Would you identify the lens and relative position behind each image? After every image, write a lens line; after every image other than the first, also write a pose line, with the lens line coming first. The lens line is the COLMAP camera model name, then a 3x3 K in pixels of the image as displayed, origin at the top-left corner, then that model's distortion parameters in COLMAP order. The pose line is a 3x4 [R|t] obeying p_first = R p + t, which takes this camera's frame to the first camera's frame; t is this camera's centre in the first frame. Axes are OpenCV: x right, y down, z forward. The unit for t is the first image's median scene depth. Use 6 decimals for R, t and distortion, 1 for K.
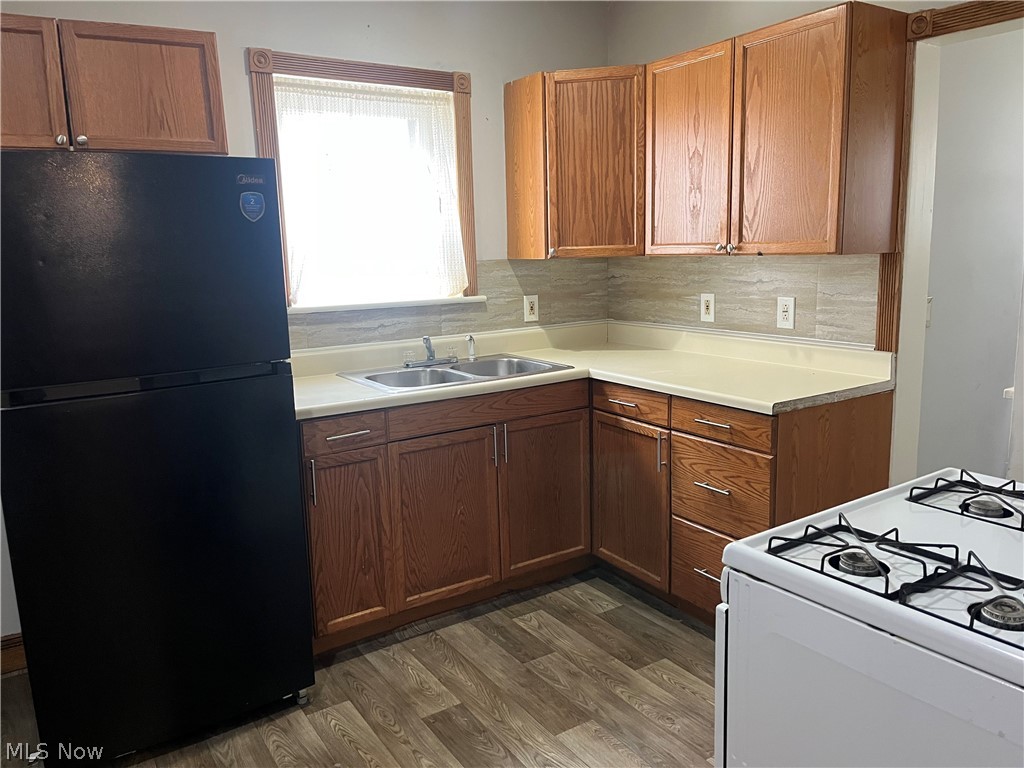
lens RADIAL K [[770.8, 0, 517.3], [0, 770.8, 378.2], [0, 0, 1]] dist [0.036019, -0.046413]
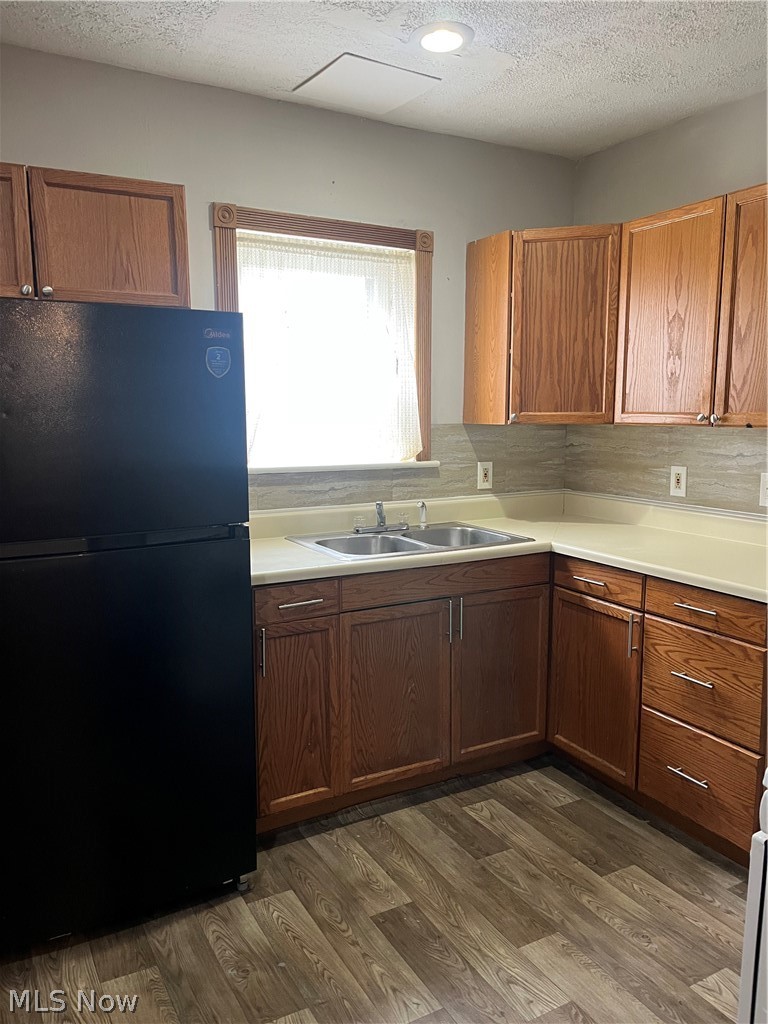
lens RADIAL K [[770.8, 0, 387.0], [0, 770.8, 515.4], [0, 0, 1]] dist [0.036019, -0.046413]
pose [[0.997150, 0.035718, -0.066457, -0.050469], [-0.037934, 0.998756, -0.032373, -0.007708], [0.065218, 0.034801, 0.997264, 0.053886]]
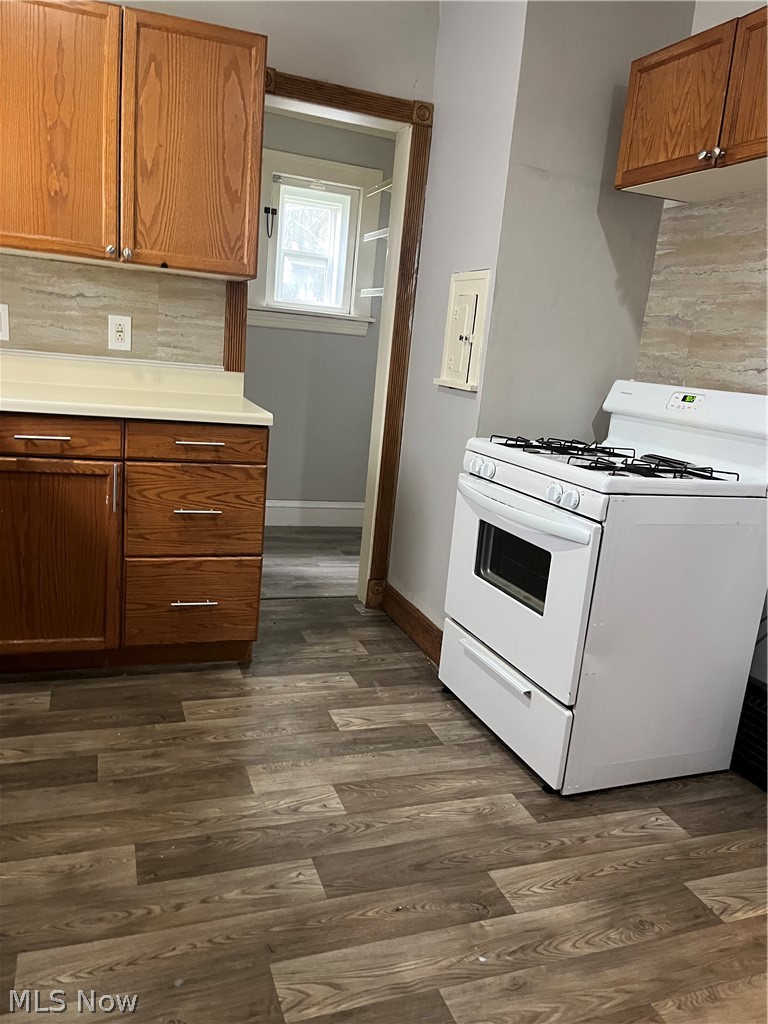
lens RADIAL K [[770.8, 0, 390.7], [0, 770.8, 526.8], [0, 0, 1]] dist [0.036019, -0.046413]
pose [[0.214479, -0.176010, 0.960739, -0.590075], [0.069801, 0.983876, 0.164666, 0.017862], [-0.974231, 0.031743, 0.223307, 0.519549]]
